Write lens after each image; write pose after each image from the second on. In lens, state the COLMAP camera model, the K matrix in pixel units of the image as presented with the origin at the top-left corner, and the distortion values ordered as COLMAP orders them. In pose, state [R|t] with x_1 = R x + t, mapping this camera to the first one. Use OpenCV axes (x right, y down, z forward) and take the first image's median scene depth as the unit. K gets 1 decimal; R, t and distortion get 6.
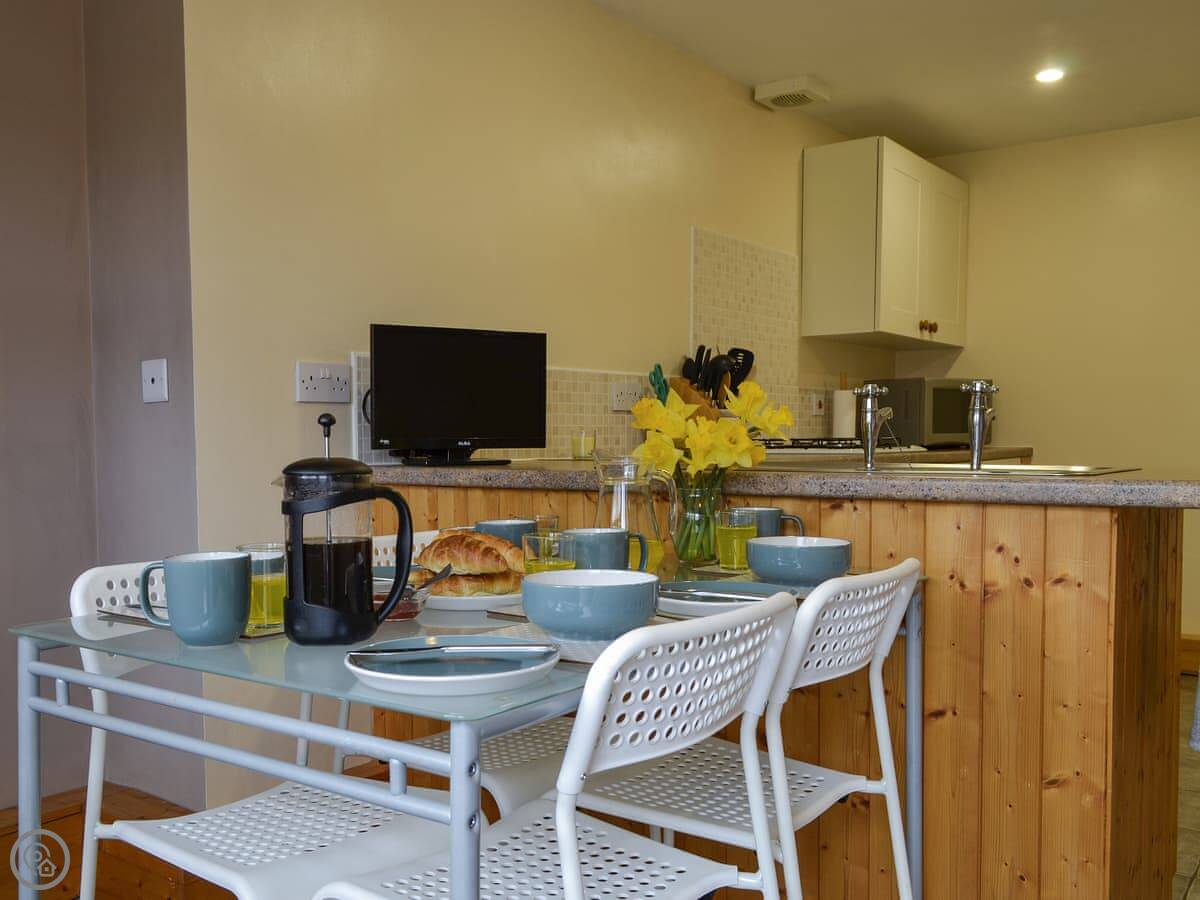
lens RADIAL K [[1103.7, 0, 525.5], [0, 1103.7, 497.3], [0, 0, 1]] dist [0.009728, 0.002259]
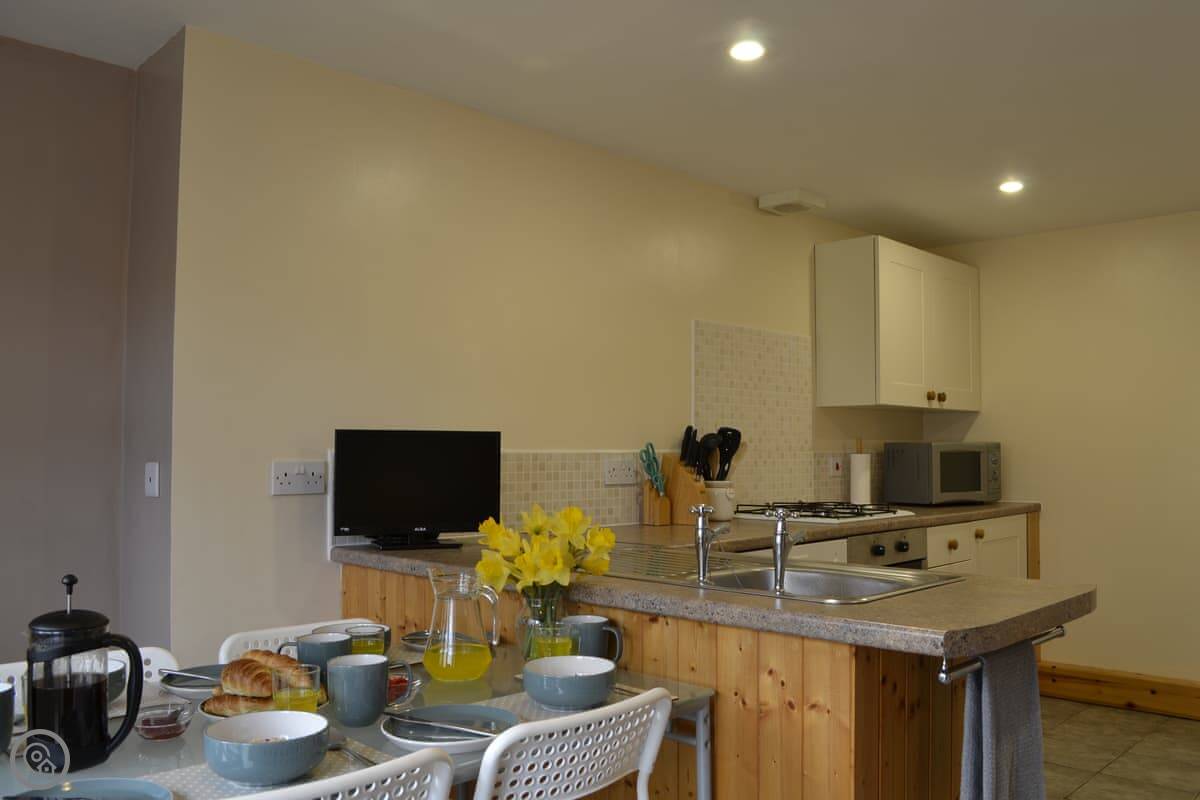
lens RADIAL K [[966.6, 0, 600.0], [0, 966.6, 400.0], [0, 0, 1]] dist [-0.097588, -0.002285]
pose [[0.993178, 0.000673, -0.116605, 0.171947], [-0.013078, 0.994318, -0.105647, -0.054847], [0.115871, 0.106452, 0.987543, 0.008543]]
